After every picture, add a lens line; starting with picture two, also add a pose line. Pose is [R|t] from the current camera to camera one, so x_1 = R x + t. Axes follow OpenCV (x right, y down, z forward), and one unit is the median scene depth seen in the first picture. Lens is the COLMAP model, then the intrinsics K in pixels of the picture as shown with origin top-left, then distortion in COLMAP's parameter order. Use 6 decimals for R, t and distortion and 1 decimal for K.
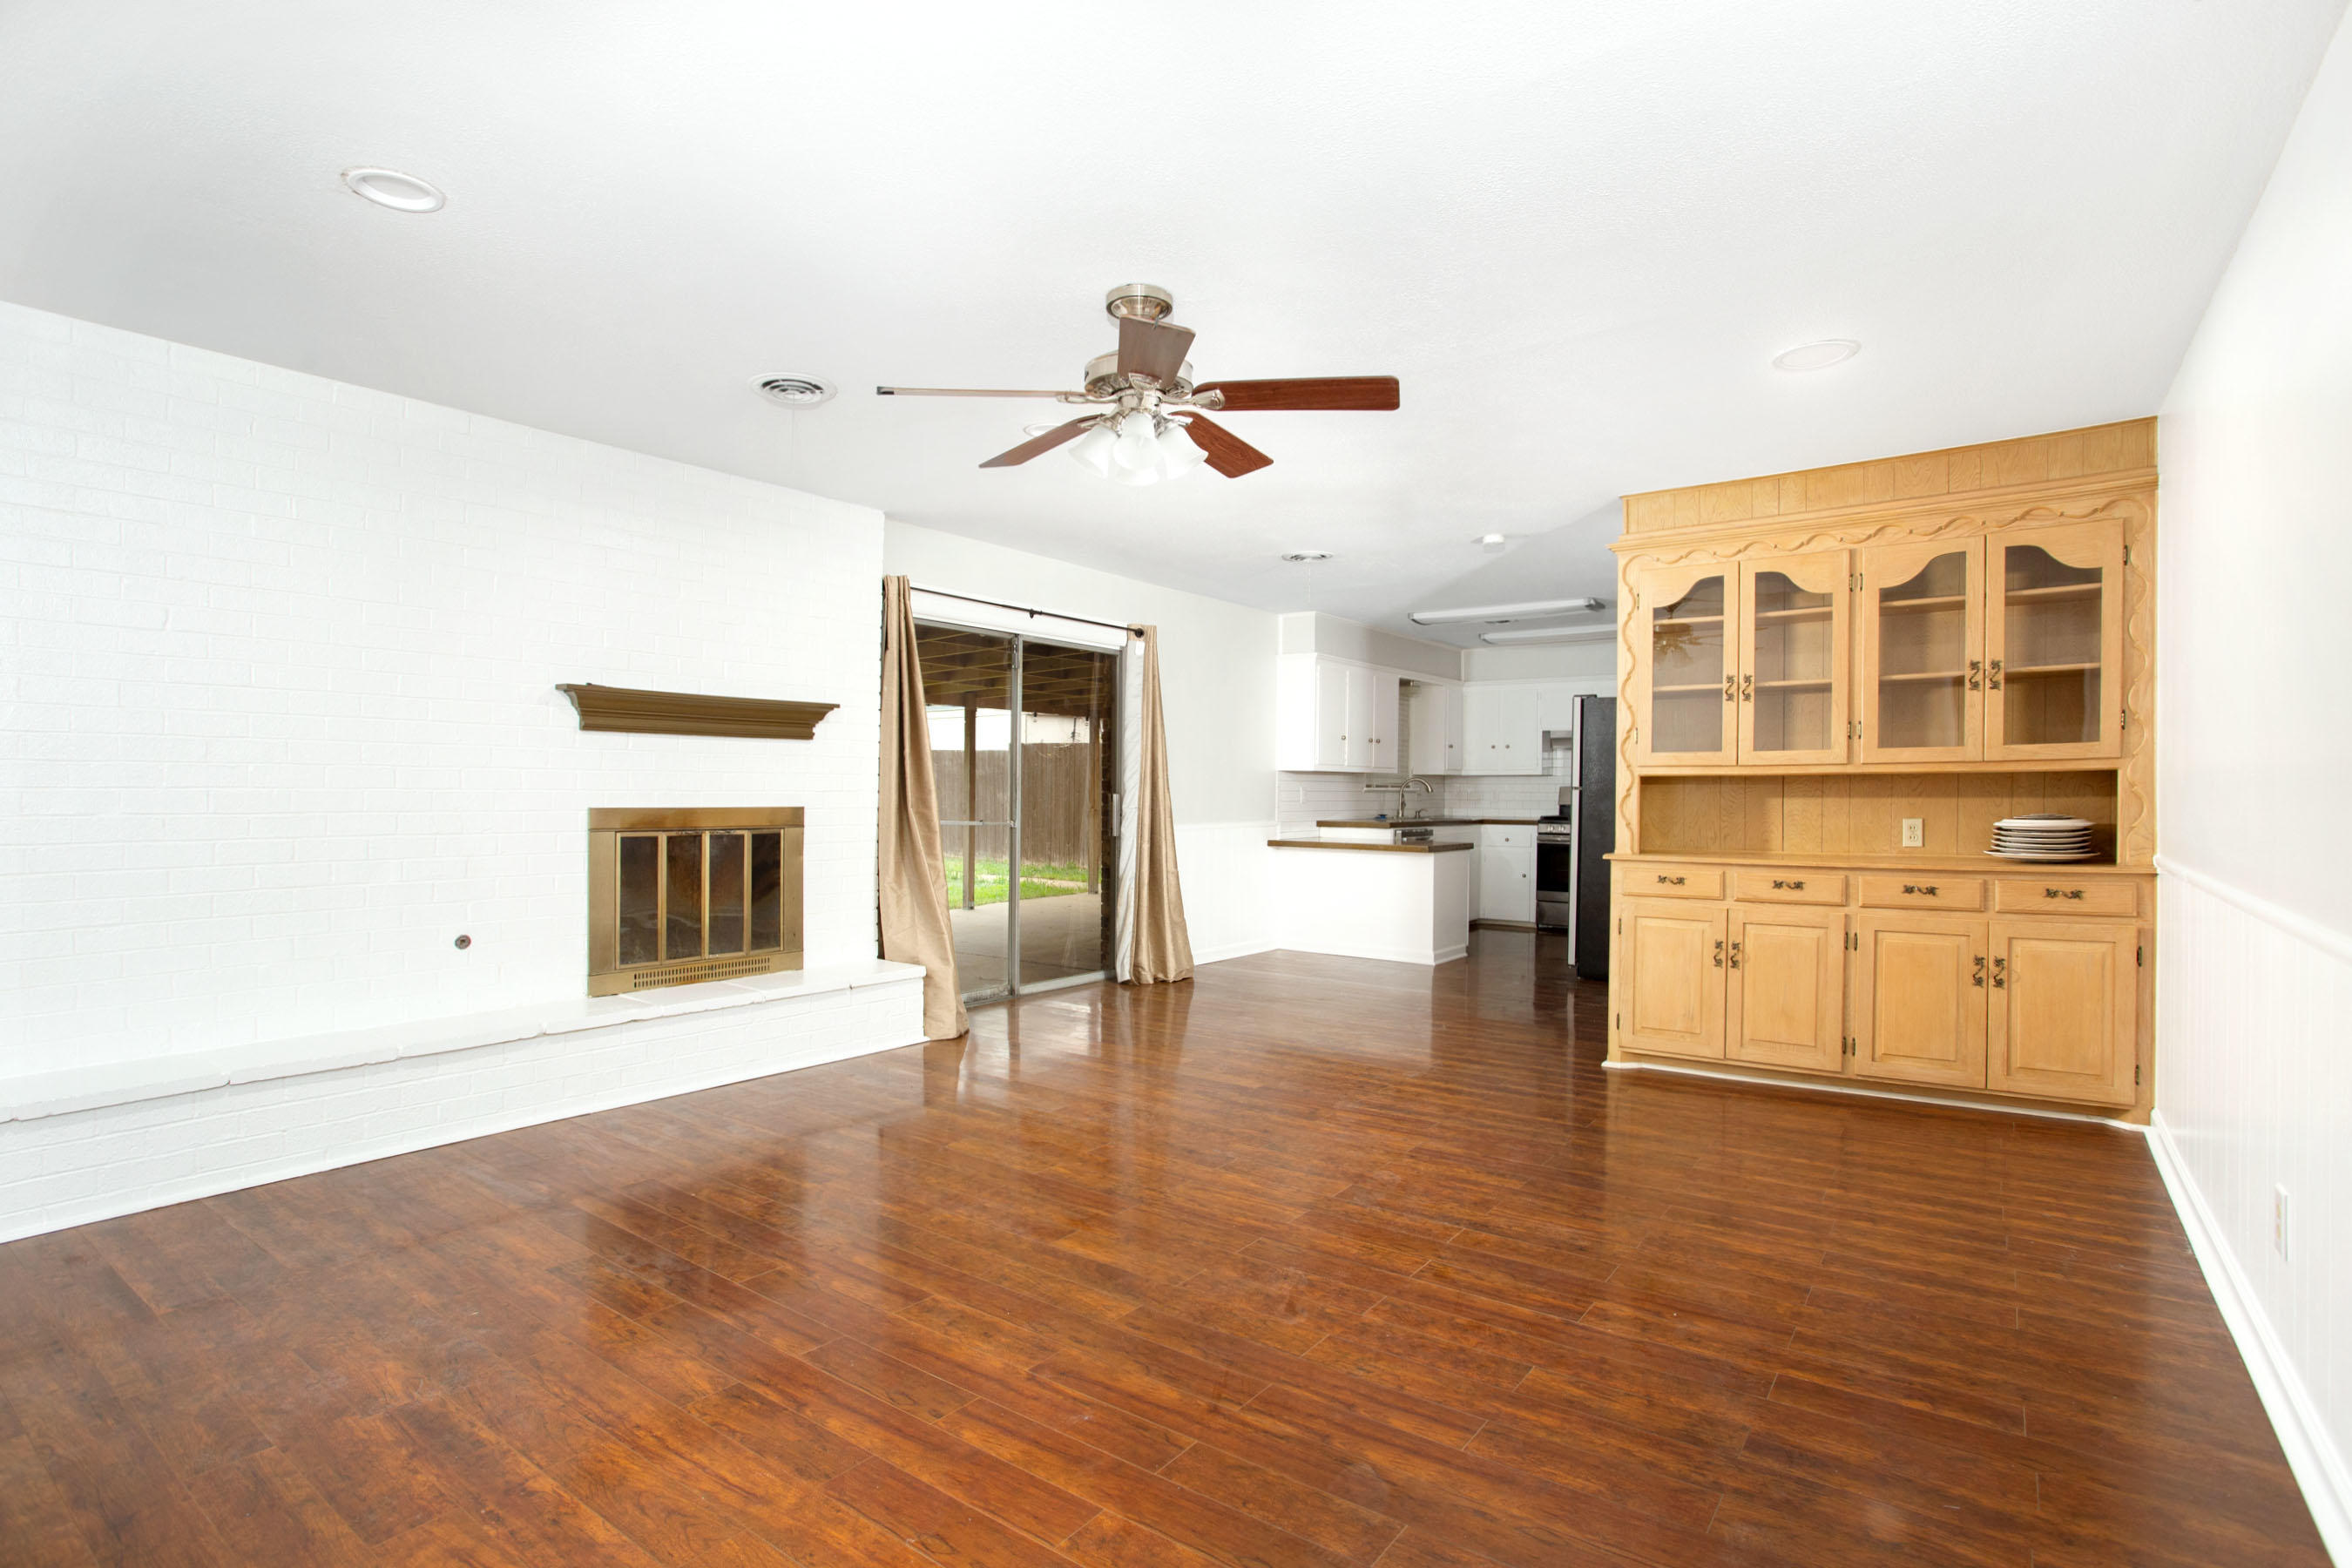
lens RADIAL K [[1144.1, 0, 1175.0], [0, 1144.1, 792.4], [0, 0, 1]] dist [0.000948, 0.000155]
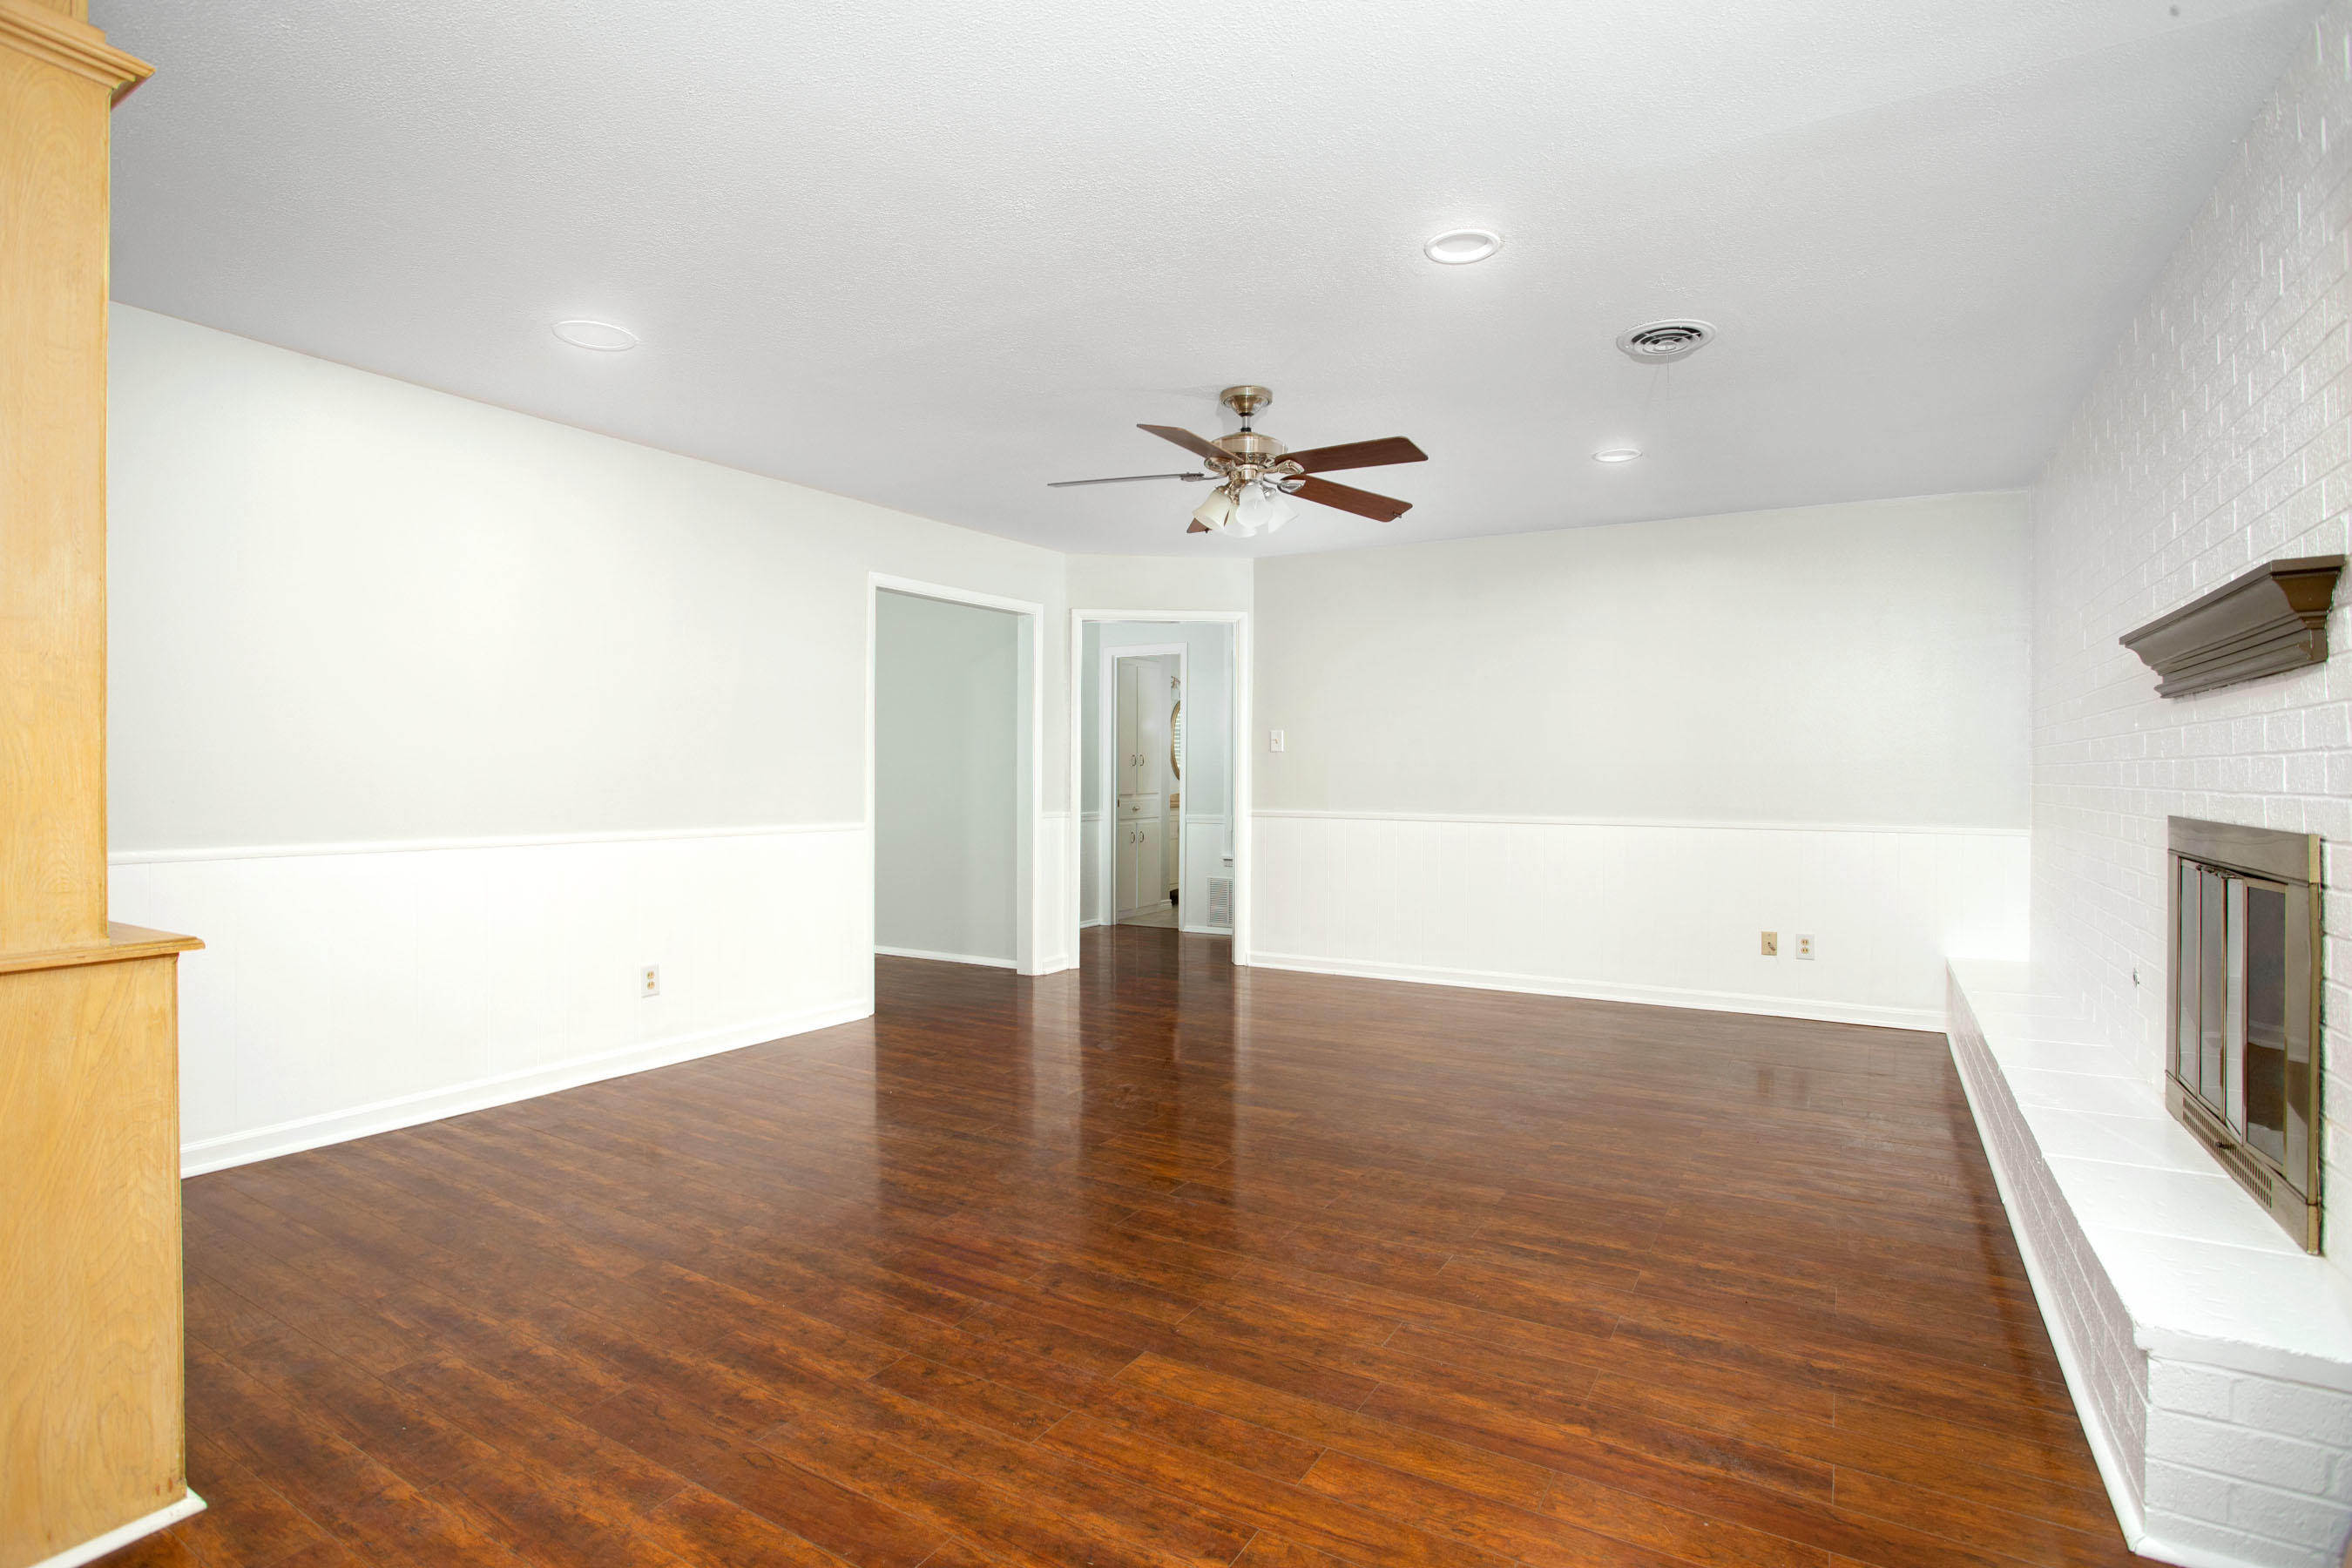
lens RADIAL K [[1144.1, 0, 1176.3], [0, 1144.1, 779.6], [0, 0, 1]] dist [0.000948, 0.000155]
pose [[-0.995865, -0.011948, -0.090055, 0.125974], [-0.012447, 0.999910, 0.004984, -0.001542], [0.089988, 0.006085, -0.995924, 1.808328]]
